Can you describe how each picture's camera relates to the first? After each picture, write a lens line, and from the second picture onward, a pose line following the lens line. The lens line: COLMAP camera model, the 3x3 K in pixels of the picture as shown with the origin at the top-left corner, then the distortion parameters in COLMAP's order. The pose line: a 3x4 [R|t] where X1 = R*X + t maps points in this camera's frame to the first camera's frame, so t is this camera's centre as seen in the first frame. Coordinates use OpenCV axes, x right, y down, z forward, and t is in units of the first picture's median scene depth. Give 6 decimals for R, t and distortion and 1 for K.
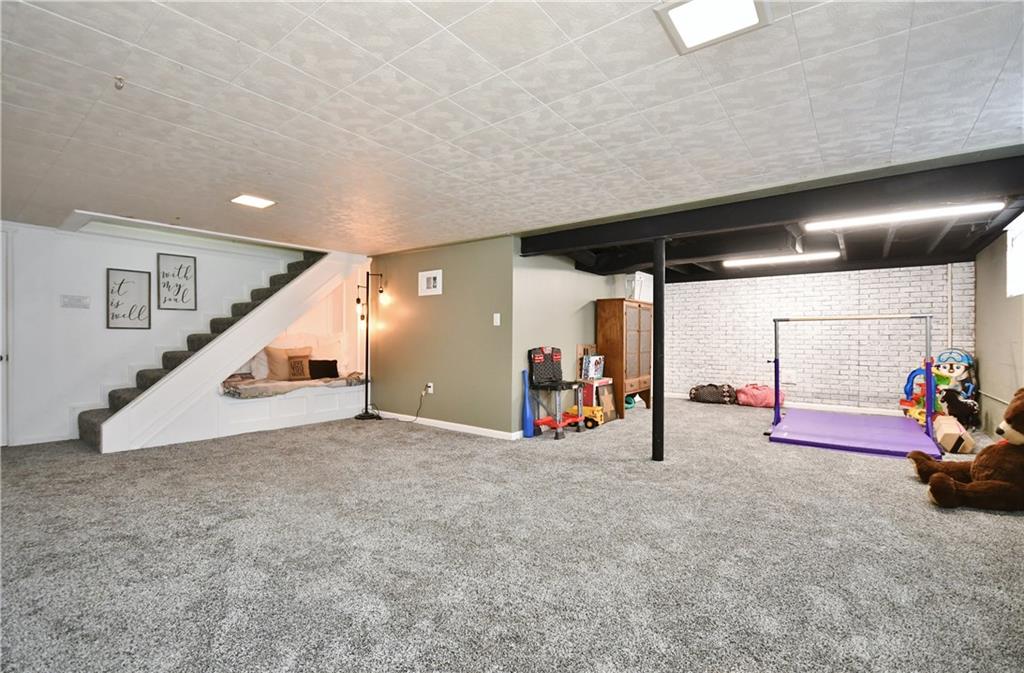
lens RADIAL K [[452.7, 0, 506.3], [0, 452.7, 335.9], [0, 0, 1]] dist [0.002606, -0.006580]
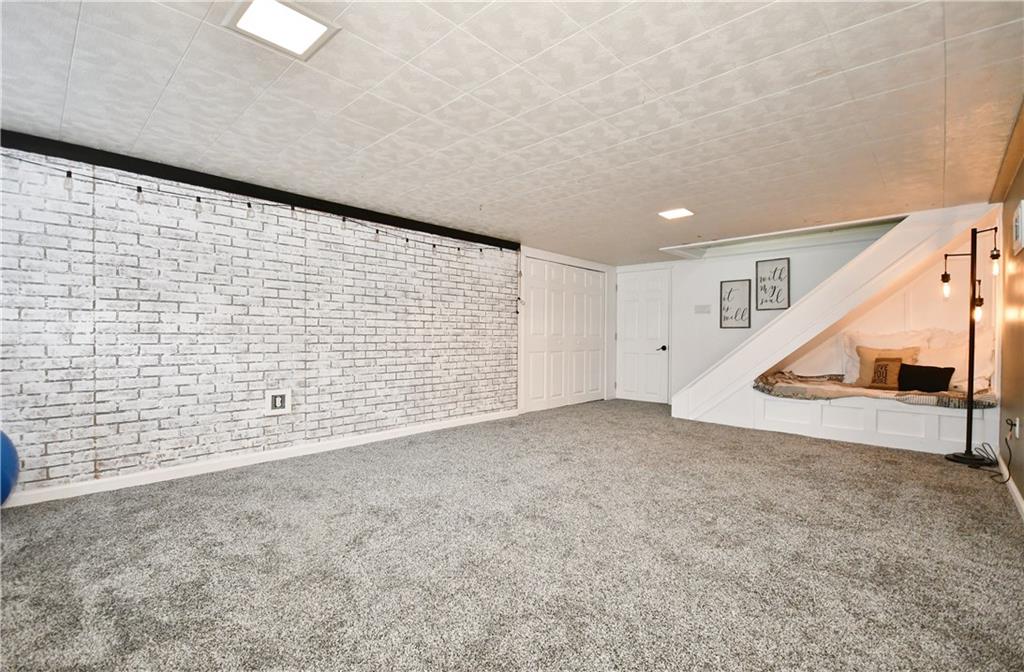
lens RADIAL K [[452.7, 0, 506.4], [0, 452.7, 339.2], [0, 0, 1]] dist [0.002606, -0.006580]
pose [[-0.103480, 0.003247, -0.994626, 0.432436], [-0.001715, 0.999993, 0.003443, 0.011197], [0.994630, 0.002062, -0.103474, 0.480828]]
